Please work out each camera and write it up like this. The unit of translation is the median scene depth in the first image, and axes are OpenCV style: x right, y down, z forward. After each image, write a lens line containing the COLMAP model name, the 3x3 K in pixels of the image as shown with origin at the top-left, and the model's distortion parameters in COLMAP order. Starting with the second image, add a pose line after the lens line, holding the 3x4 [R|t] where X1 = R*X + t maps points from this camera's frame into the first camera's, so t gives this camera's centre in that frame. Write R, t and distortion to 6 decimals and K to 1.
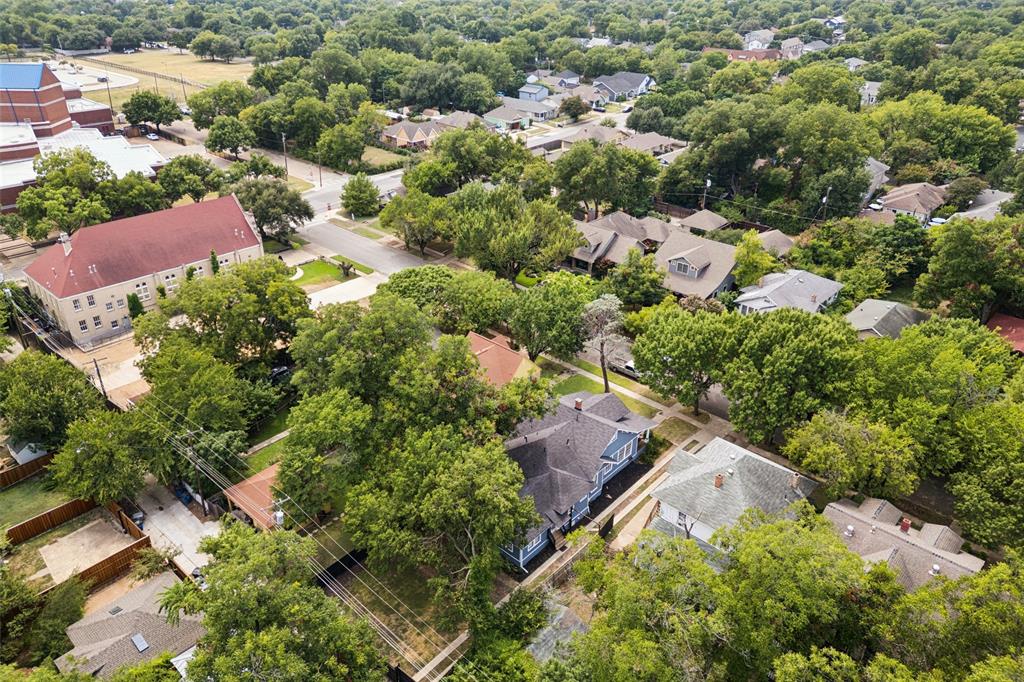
lens RADIAL K [[704.5, 0, 513.9], [0, 704.5, 341.5], [0, 0, 1]] dist [0.000755, 0.000224]
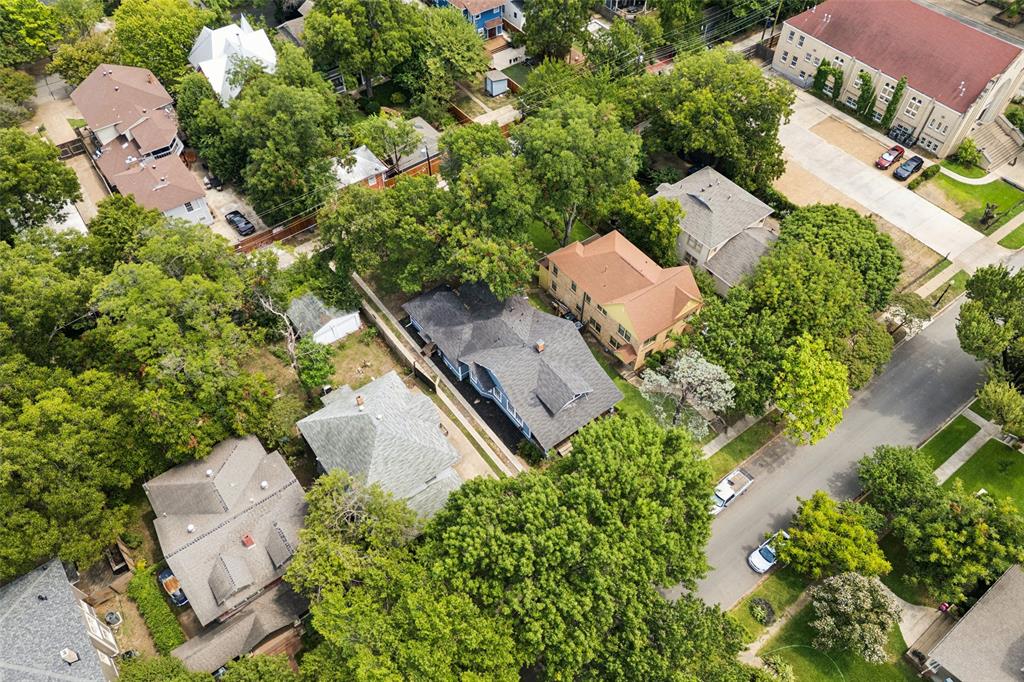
lens RADIAL K [[704.5, 0, 513.2], [0, 704.5, 339.2], [0, 0, 1]] dist [0.000755, 0.000224]
pose [[-0.186374, 0.761046, -0.621348, 0.489969], [-0.459840, 0.491312, 0.739703, -0.425392], [0.868224, 0.423582, 0.258392, 0.534011]]
